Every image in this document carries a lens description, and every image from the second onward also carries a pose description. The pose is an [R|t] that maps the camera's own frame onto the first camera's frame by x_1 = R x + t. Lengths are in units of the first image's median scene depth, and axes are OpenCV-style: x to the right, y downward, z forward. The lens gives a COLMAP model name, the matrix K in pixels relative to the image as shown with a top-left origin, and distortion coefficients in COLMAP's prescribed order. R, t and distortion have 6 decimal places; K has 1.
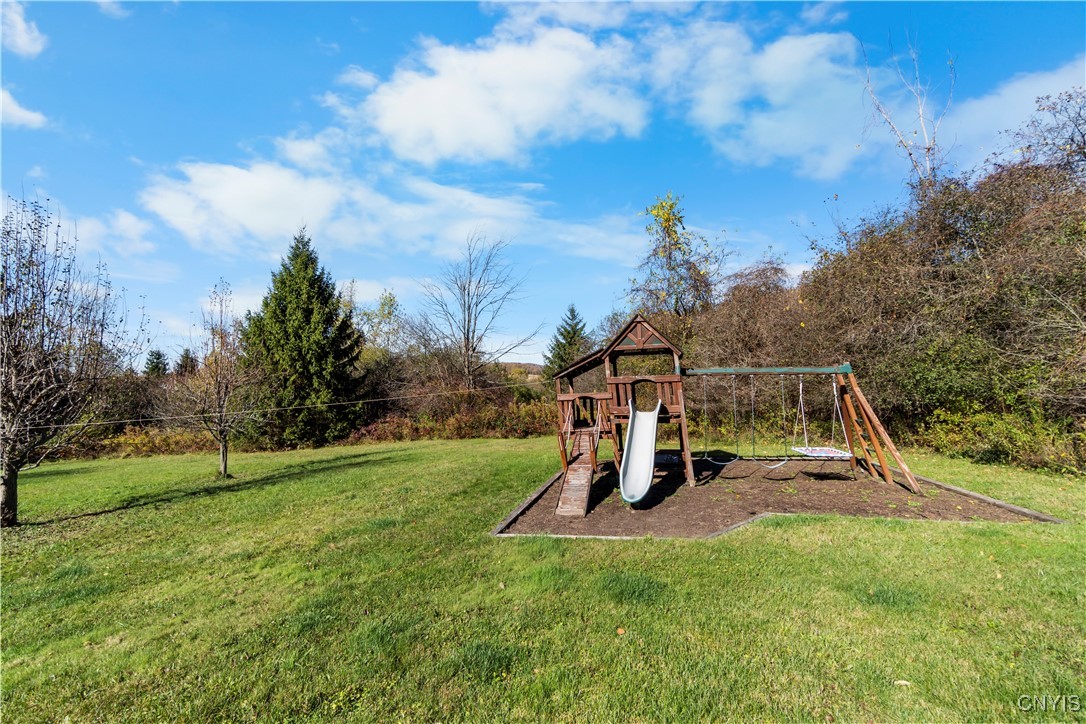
lens RADIAL K [[482.3, 0, 538.9], [0, 482.3, 365.4], [0, 0, 1]] dist [-0.003155, -0.000889]
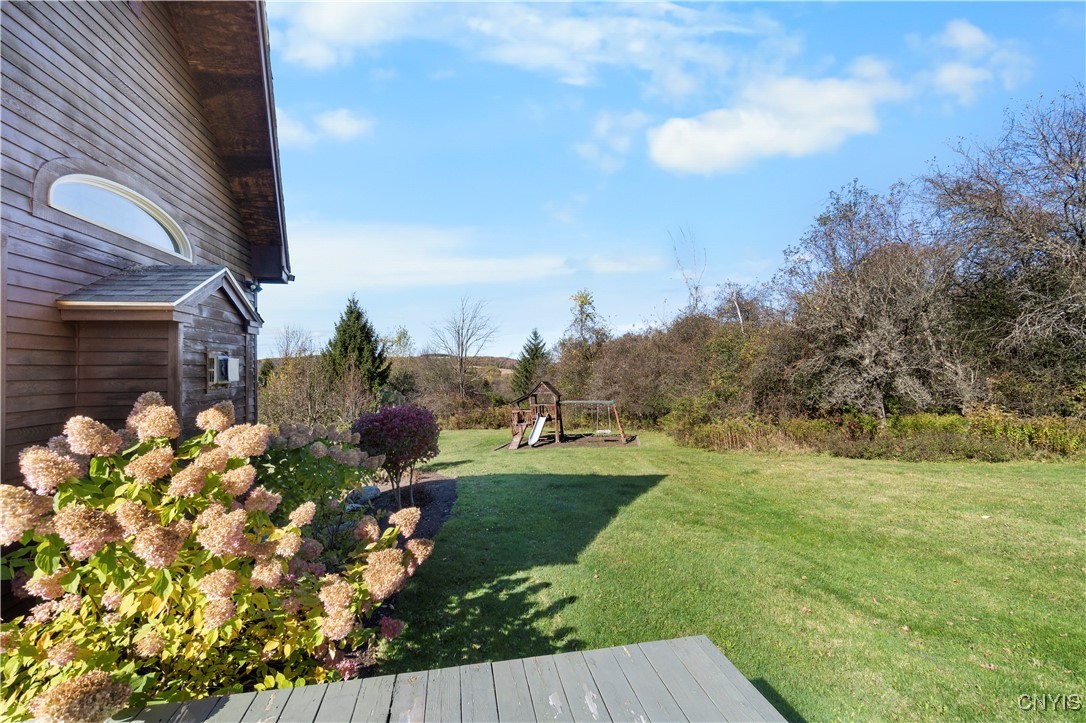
lens RADIAL K [[482.3, 0, 541.9], [0, 482.3, 361.2], [0, 0, 1]] dist [-0.003155, -0.000889]
pose [[0.998114, 0.005524, 0.061146, 0.015650], [-0.005689, 0.999981, 0.002519, -0.079710], [-0.061131, -0.002862, 0.998126, -0.601587]]
